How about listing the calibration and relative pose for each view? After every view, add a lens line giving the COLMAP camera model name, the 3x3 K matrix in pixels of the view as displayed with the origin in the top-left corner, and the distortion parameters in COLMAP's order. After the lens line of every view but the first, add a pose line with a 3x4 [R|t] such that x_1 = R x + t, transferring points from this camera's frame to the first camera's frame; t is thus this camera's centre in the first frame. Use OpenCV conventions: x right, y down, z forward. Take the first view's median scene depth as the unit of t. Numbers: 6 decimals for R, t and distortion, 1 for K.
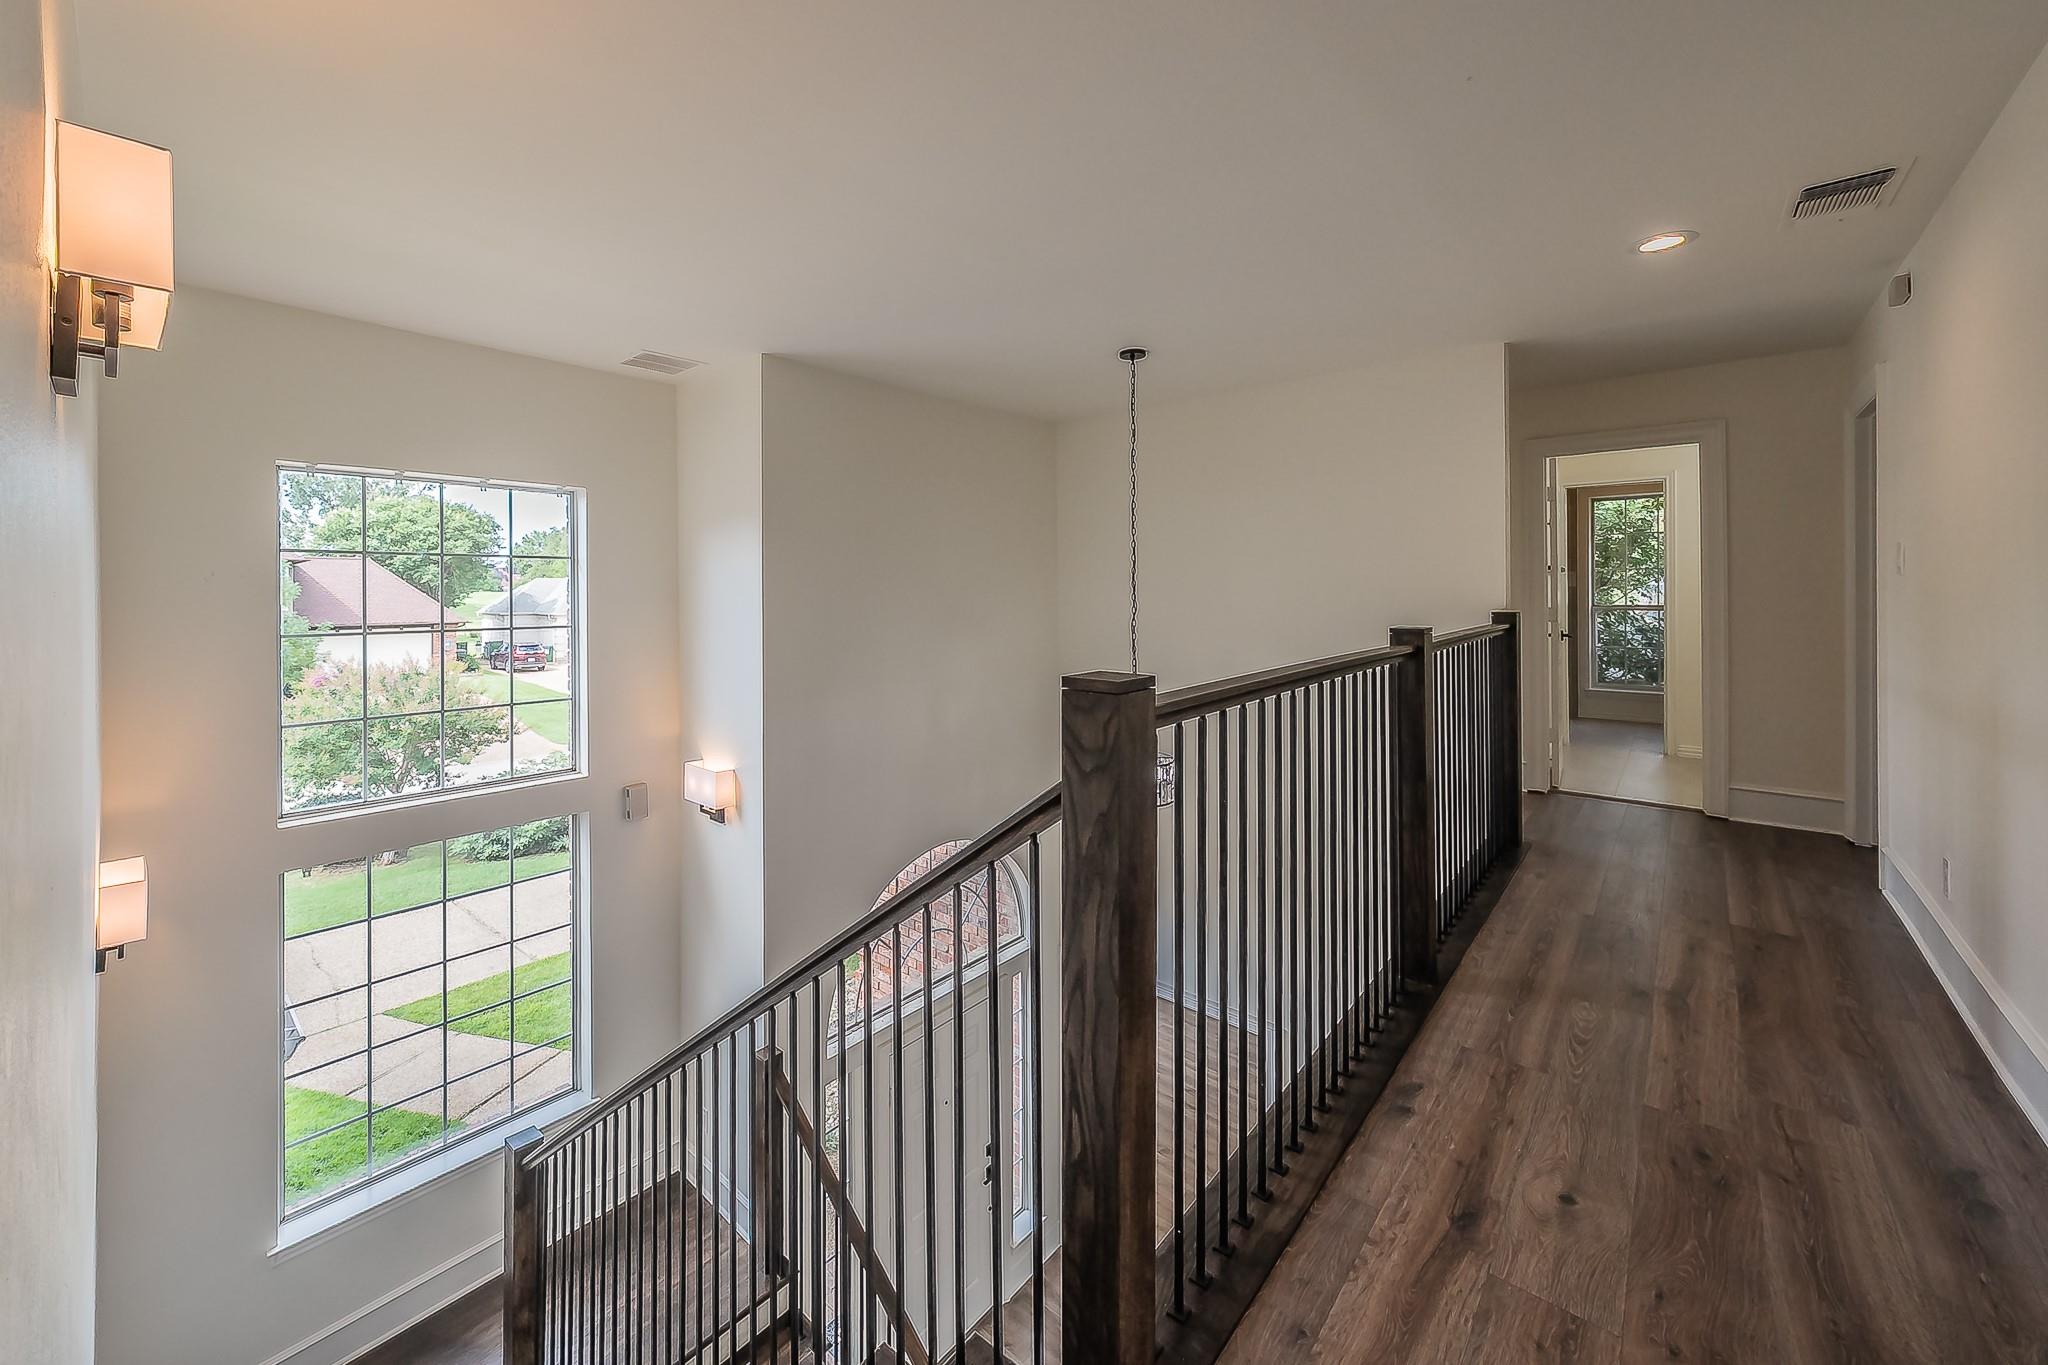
lens RADIAL K [[778.2, 0, 1021.6], [0, 778.2, 582.3], [0, 0, 1]] dist [0.000290, 0.000011]
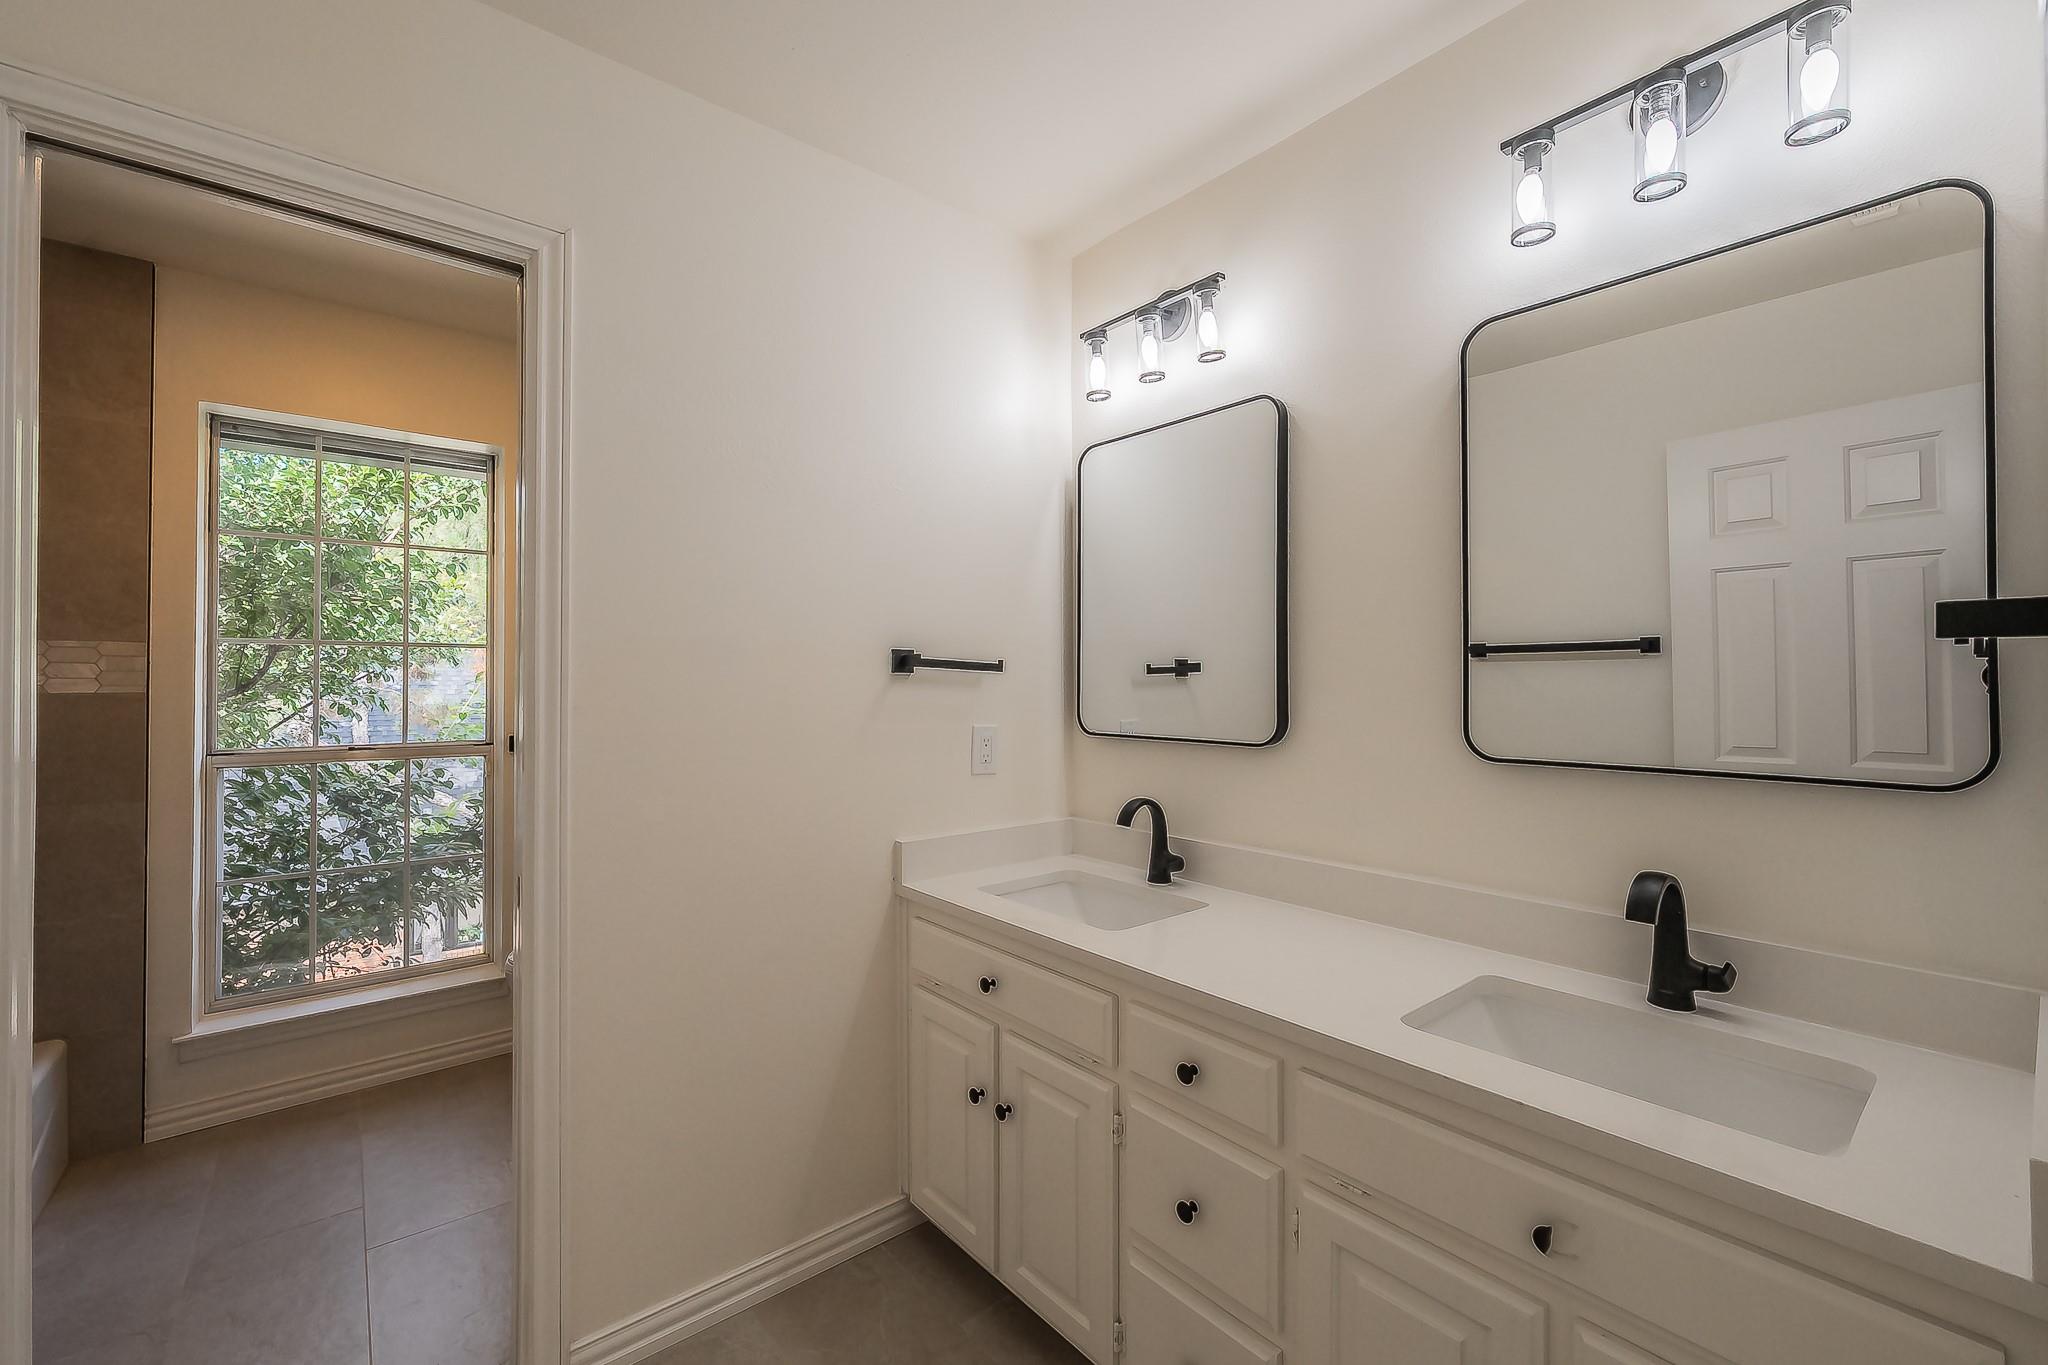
lens RADIAL K [[840.2, 0, 1023.4], [0, 840.2, 672.6], [0, 0, 1]] dist [0.000111, -0.000116]
pose [[0.168596, 0.005886, 0.985668, 0.423772], [0.000486, 0.999982, -0.006055, -0.001725], [-0.985685, 0.001499, 0.168590, 0.576857]]
